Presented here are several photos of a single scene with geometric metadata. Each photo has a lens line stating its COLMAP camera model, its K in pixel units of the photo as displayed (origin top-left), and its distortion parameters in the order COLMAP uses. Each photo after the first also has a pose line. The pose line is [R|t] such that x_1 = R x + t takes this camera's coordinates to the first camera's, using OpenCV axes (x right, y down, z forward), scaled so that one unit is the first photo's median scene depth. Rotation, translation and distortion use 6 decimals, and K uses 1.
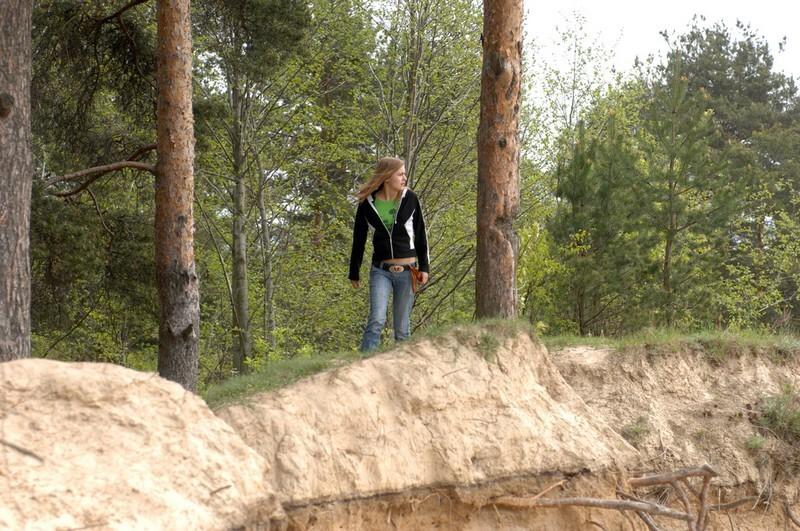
lens RADIAL K [[2333.9, 0, 400.0], [0, 2333.9, 265.5], [0, 0, 1]] dist [0.127495, 0.325882]
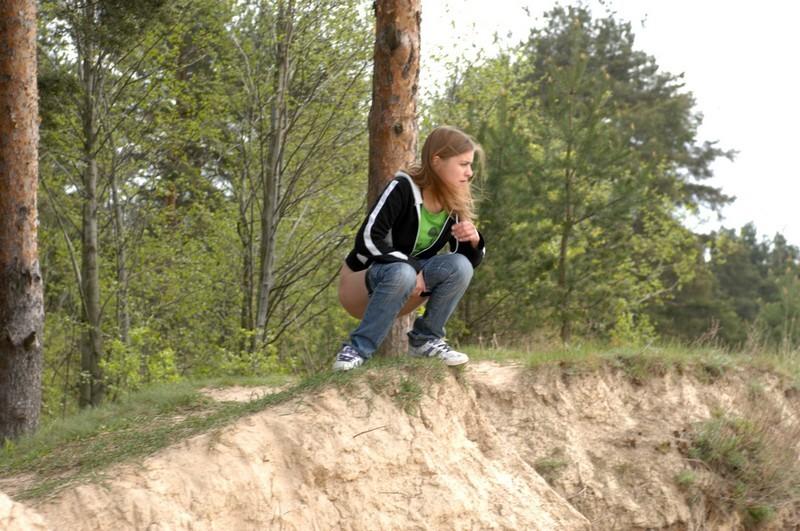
lens RADIAL K [[2322.8, 0, 400.0], [0, 2322.8, 265.5], [0, 0, 1]] dist [0.136528, -0.017542]
pose [[0.997907, 0.007375, 0.064248, -0.010363], [-0.008141, 0.999899, 0.011672, -0.011838], [-0.064155, -0.012170, 0.997866, 0.139832]]
